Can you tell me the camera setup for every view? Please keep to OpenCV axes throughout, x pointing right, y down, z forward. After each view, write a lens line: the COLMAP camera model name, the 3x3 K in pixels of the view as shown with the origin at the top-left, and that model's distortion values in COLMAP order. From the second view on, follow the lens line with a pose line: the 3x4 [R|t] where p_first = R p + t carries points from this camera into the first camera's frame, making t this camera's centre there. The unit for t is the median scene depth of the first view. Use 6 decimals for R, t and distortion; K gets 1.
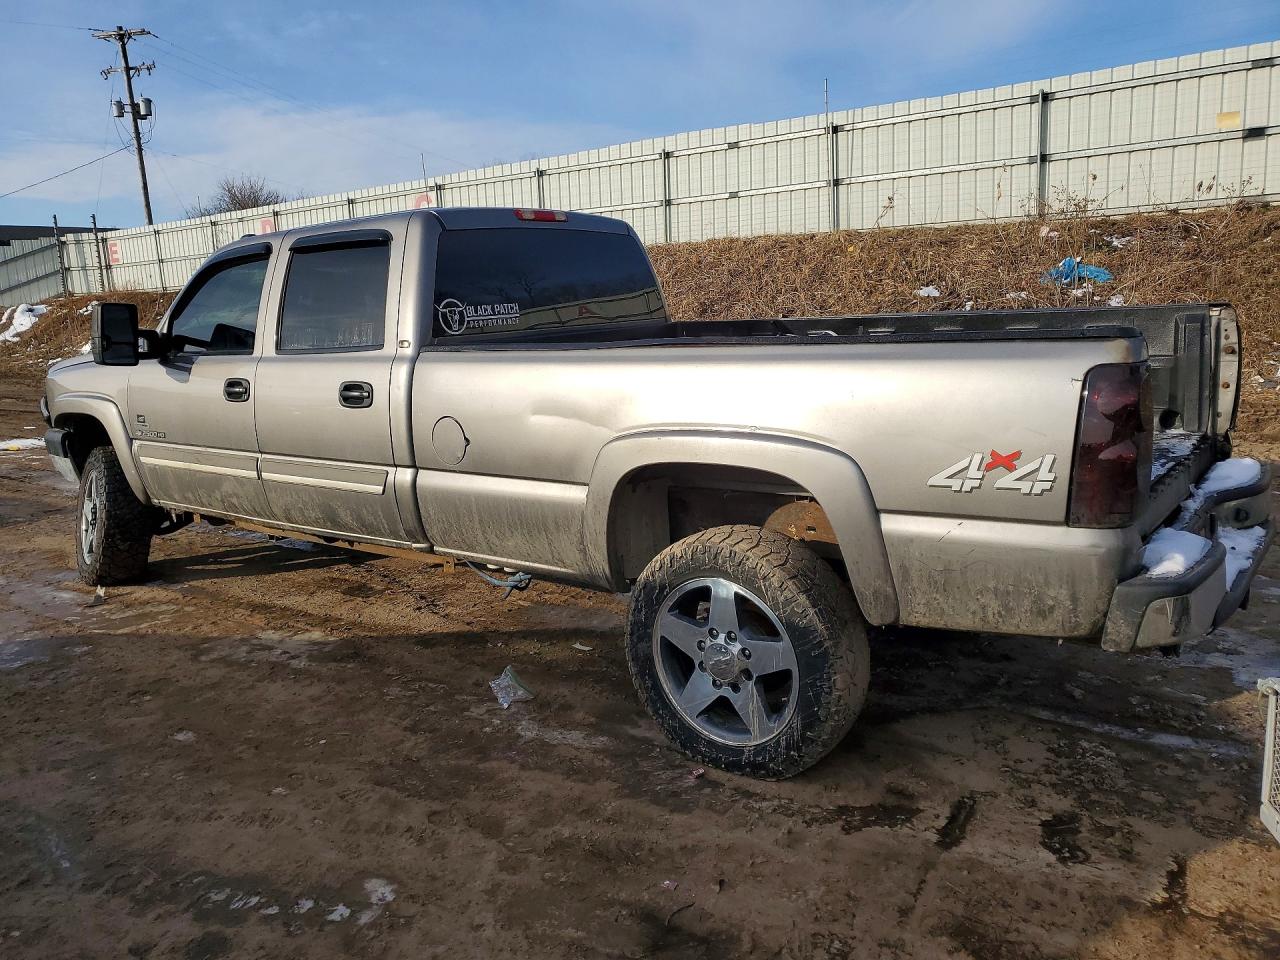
lens RADIAL K [[998.9, 0, 640.0], [0, 998.9, 480.0], [0, 0, 1]] dist [0.001255, 0.040178]
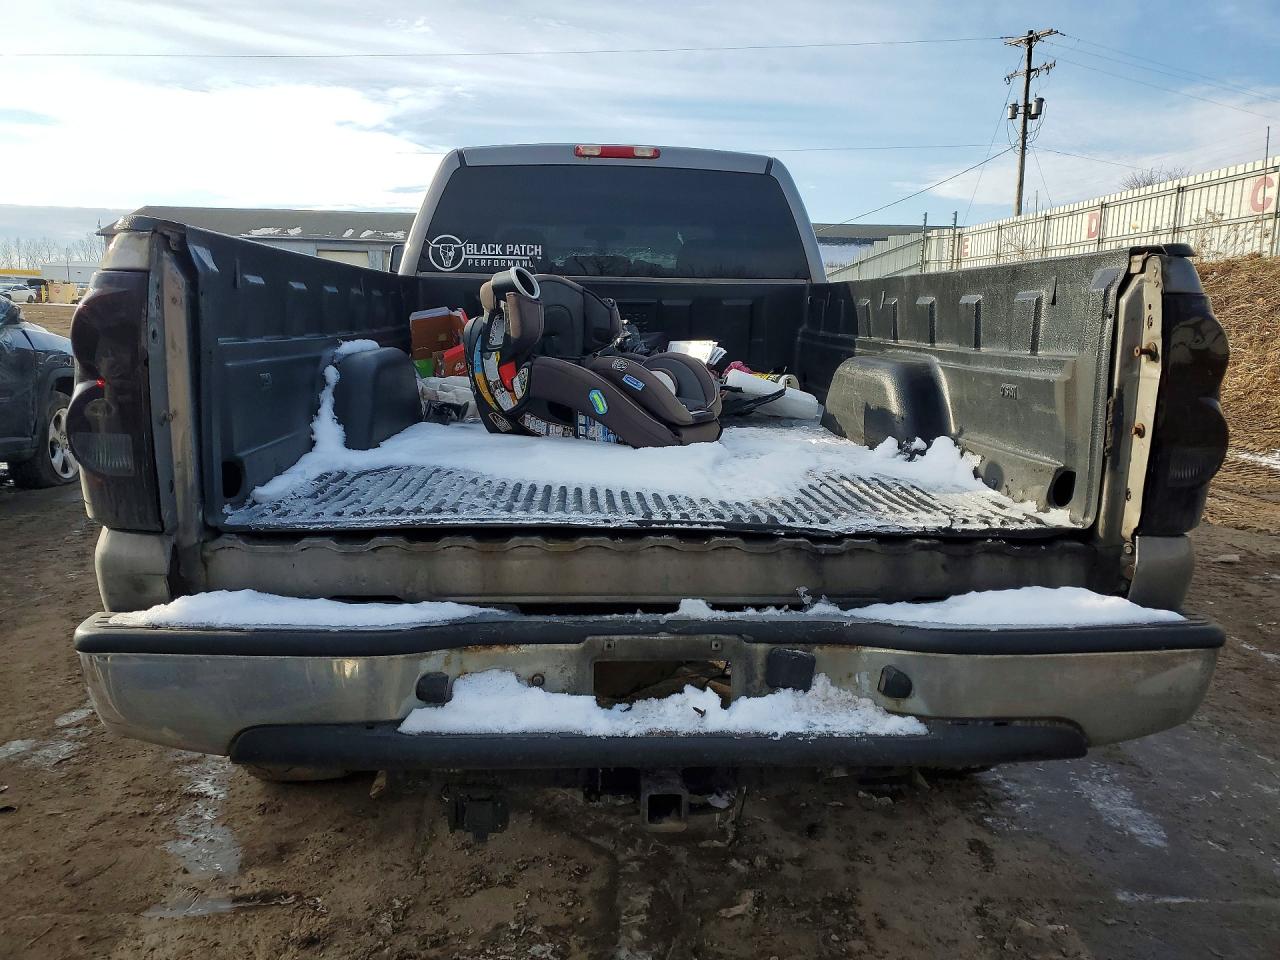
lens RADIAL K [[998.9, 0, 640.0], [0, 998.9, 480.0], [0, 0, 1]] dist [0.001255, 0.040178]
pose [[0.644392, 0.188939, -0.740987, 0.084826], [-0.191119, 0.978036, 0.083178, -0.007367], [0.740427, 0.088018, 0.666348, 0.059336]]
